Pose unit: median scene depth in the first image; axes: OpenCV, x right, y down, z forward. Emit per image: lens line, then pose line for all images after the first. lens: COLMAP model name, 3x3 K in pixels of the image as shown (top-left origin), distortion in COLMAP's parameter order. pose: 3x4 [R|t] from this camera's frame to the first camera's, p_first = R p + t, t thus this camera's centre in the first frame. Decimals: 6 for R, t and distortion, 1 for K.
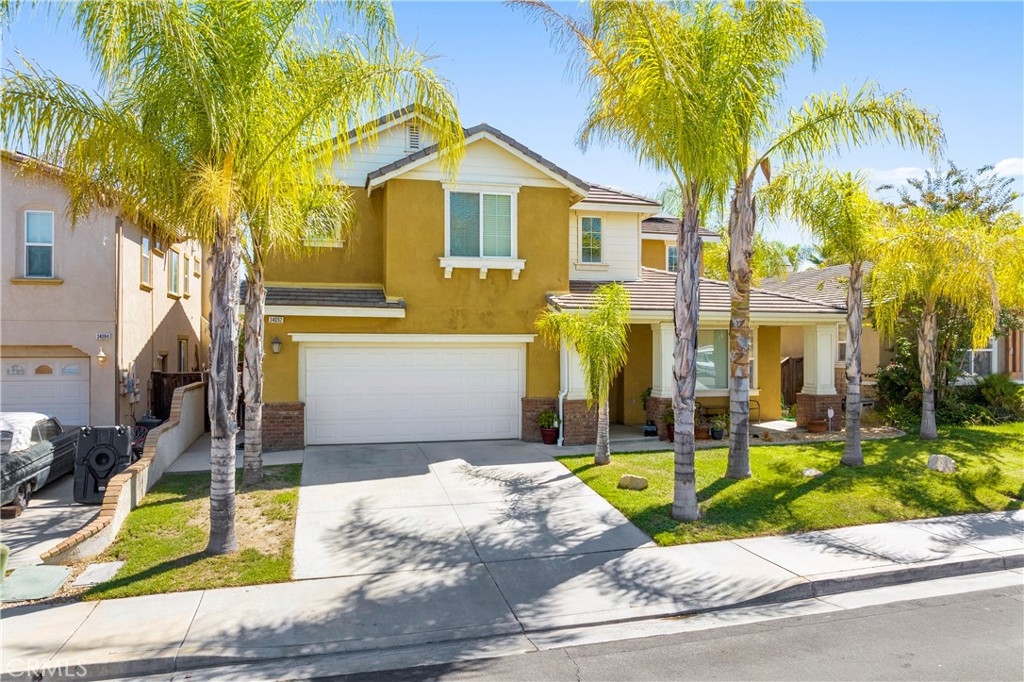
lens RADIAL K [[761.0, 0, 524.1], [0, 761.0, 363.0], [0, 0, 1]] dist [-0.047327, -0.002181]
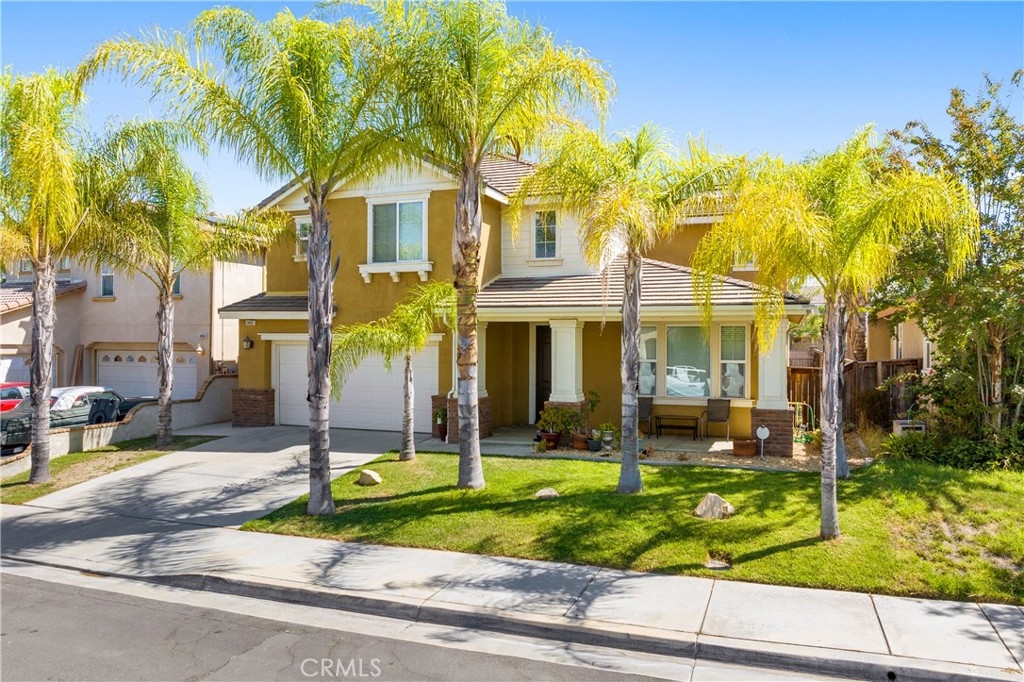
lens RADIAL K [[761.0, 0, 495.1], [0, 761.0, 356.3], [0, 0, 1]] dist [-0.047327, -0.002181]
pose [[0.789558, 0.014154, -0.613513, 0.840303], [-0.019015, 0.999818, -0.001405, -0.007649], [0.613382, 0.012775, 0.789683, 0.276324]]
